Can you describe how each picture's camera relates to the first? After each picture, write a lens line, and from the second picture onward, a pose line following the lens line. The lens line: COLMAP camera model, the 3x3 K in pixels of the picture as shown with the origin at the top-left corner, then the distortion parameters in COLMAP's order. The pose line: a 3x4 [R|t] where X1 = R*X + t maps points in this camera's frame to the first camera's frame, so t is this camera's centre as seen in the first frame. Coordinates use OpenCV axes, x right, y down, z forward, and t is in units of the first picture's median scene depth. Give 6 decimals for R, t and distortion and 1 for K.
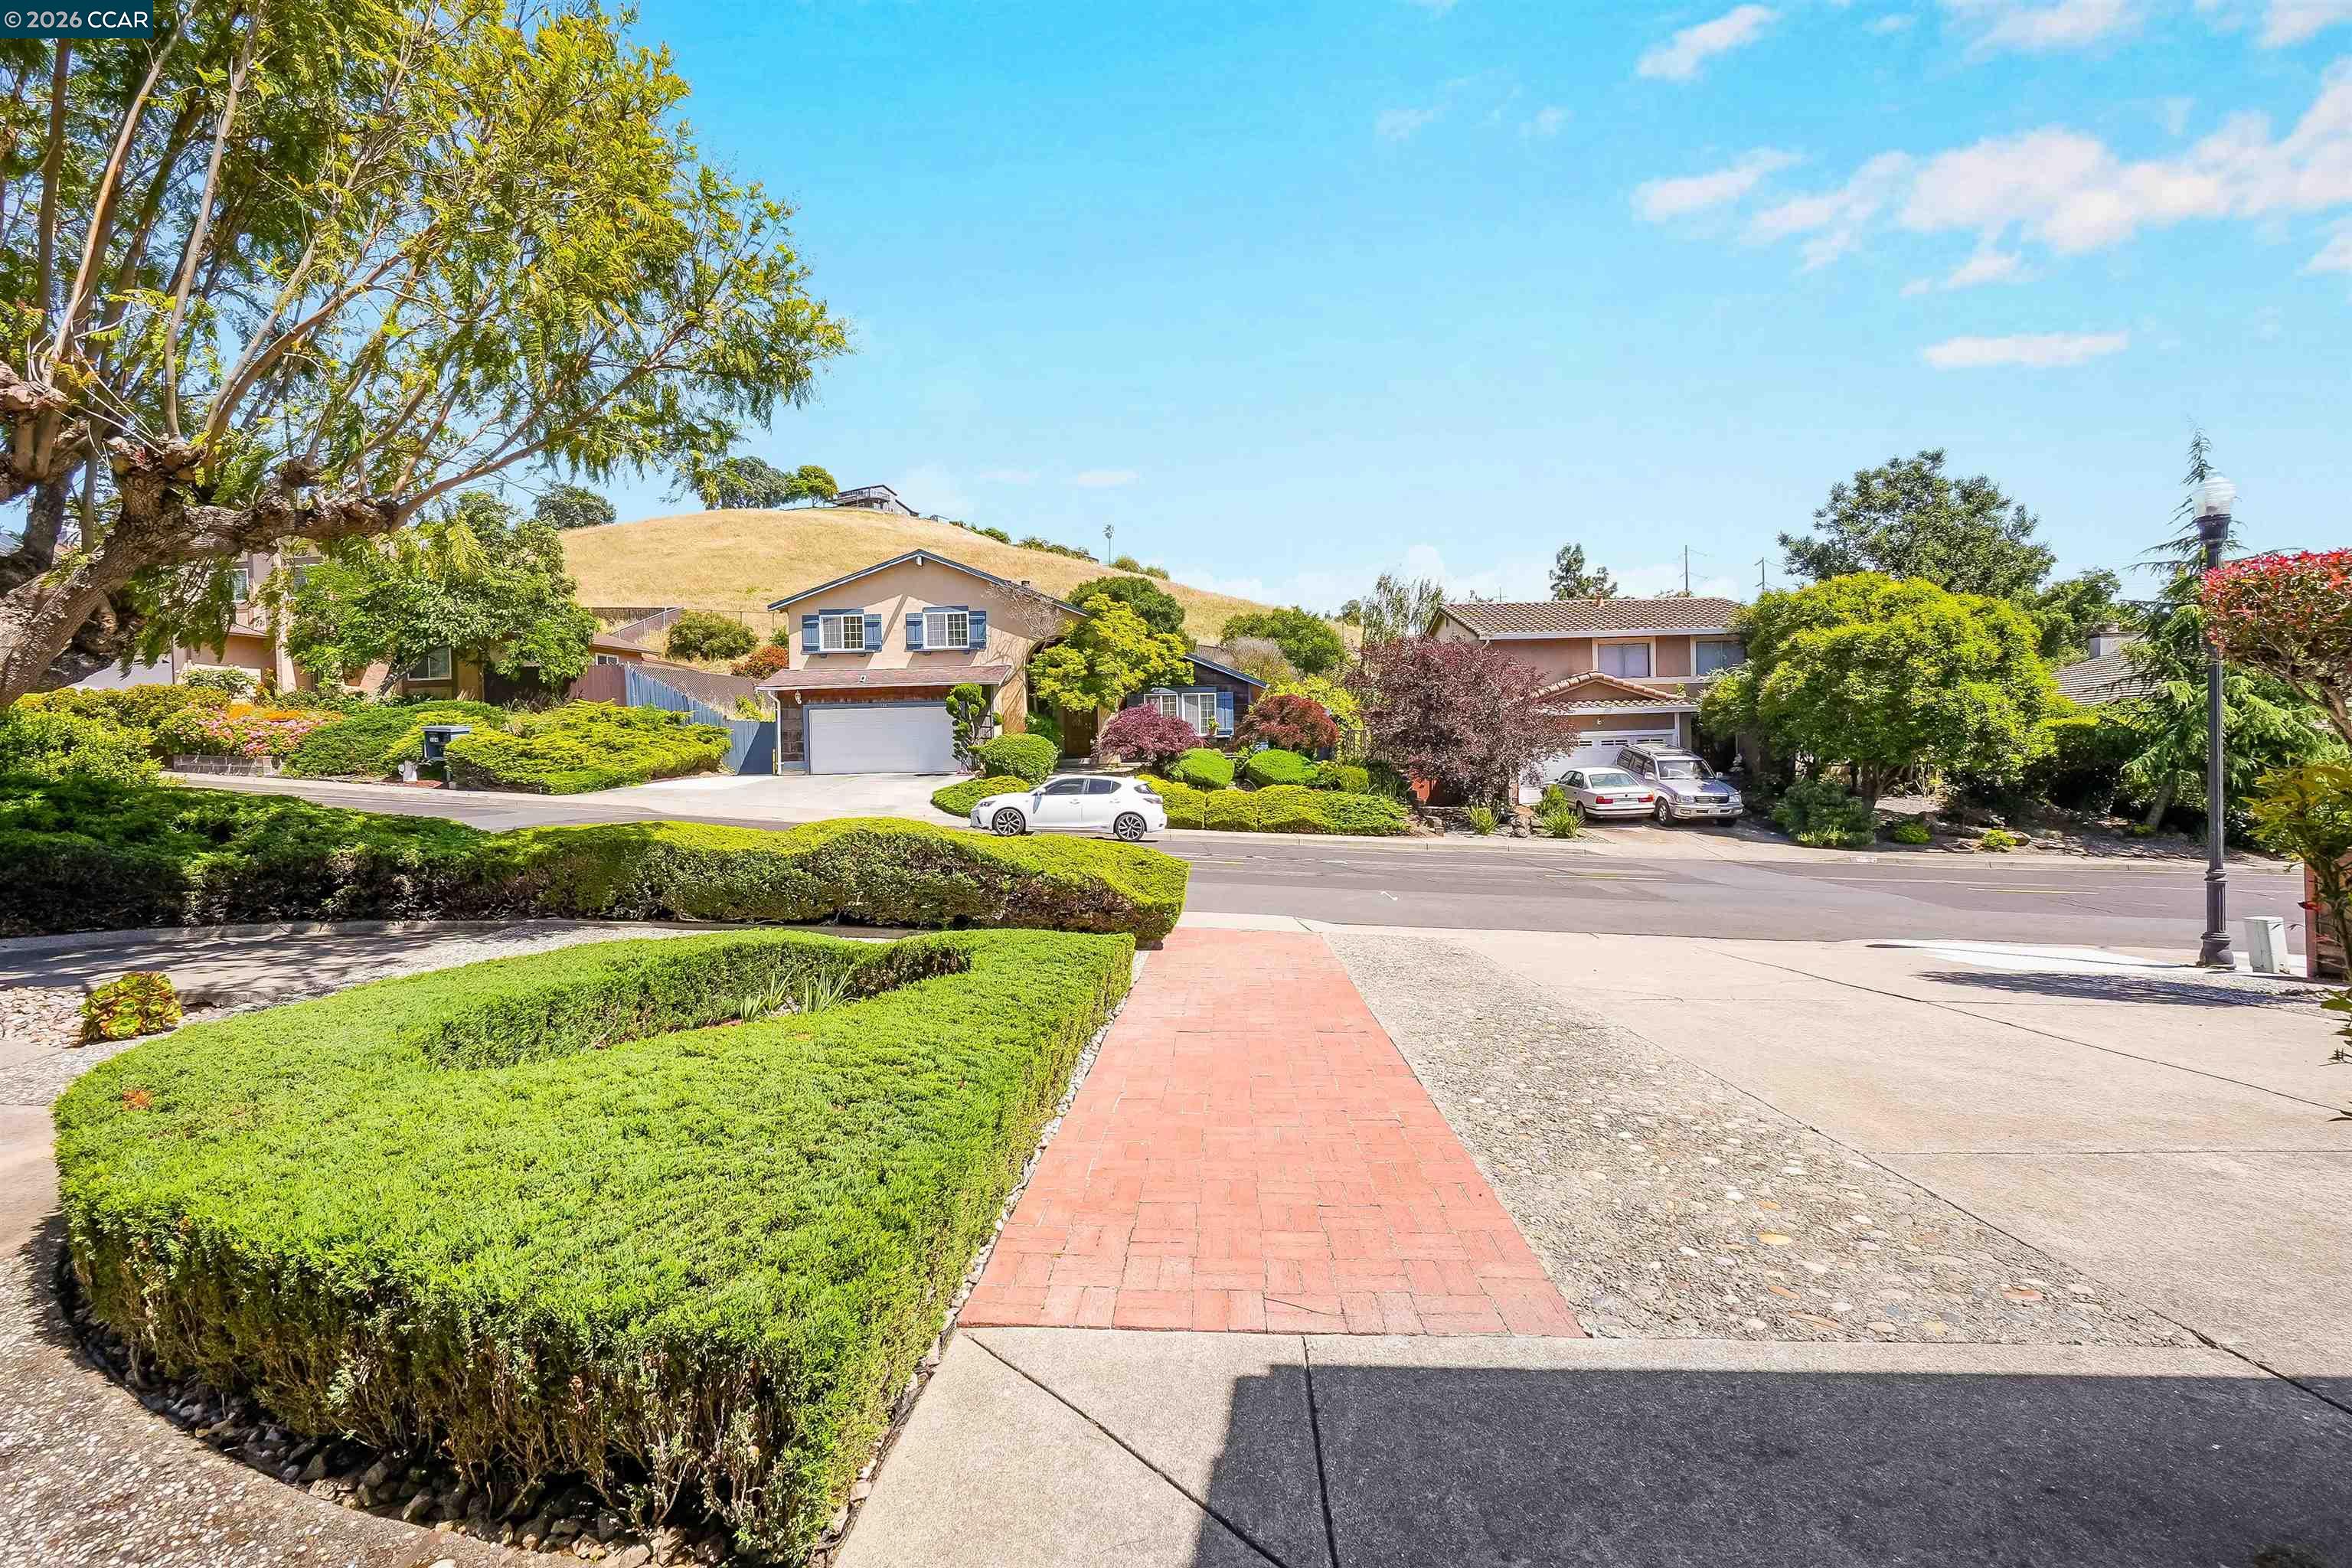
lens RADIAL K [[1025.8, 0, 1172.1], [0, 1025.8, 776.6], [0, 0, 1]] dist [-0.009993, 0.004967]
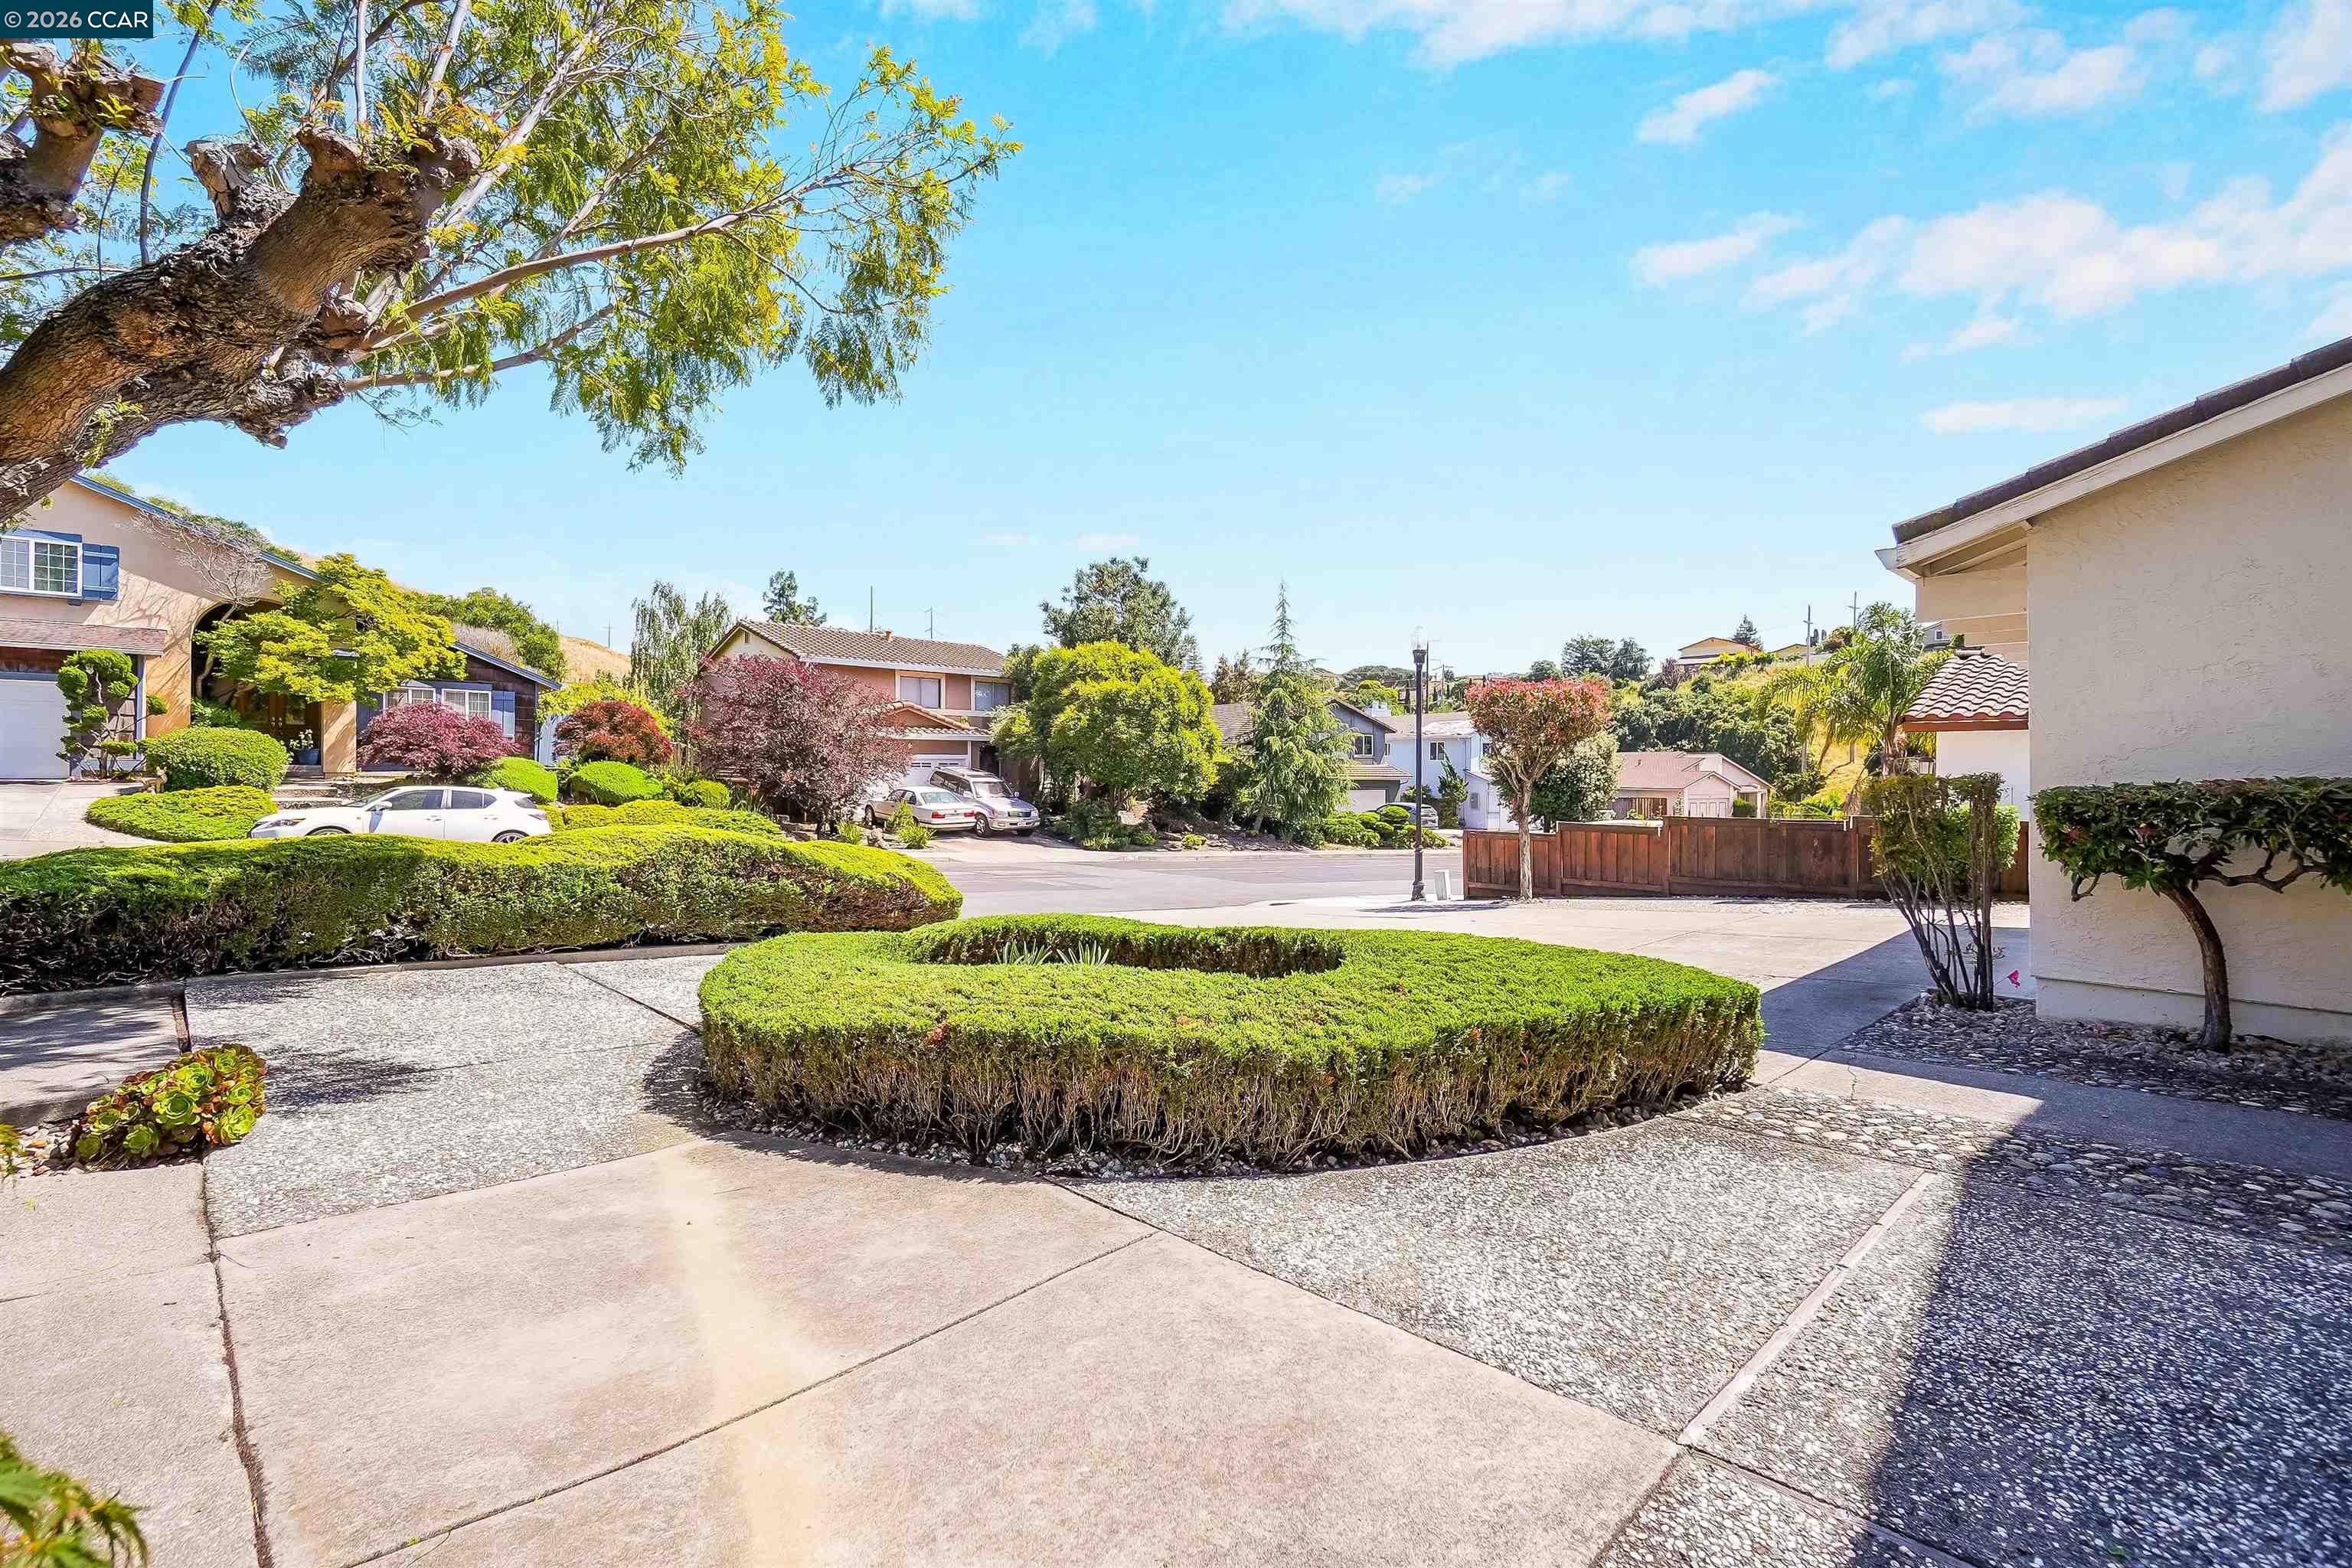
lens RADIAL K [[1025.8, 0, 1172.1], [0, 1025.8, 776.6], [0, 0, 1]] dist [-0.009993, 0.004967]
pose [[0.701603, 0.021776, 0.712235, -0.201652], [-0.007271, 0.999700, -0.023402, 0.004743], [-0.712531, 0.011241, 0.701551, 0.013918]]
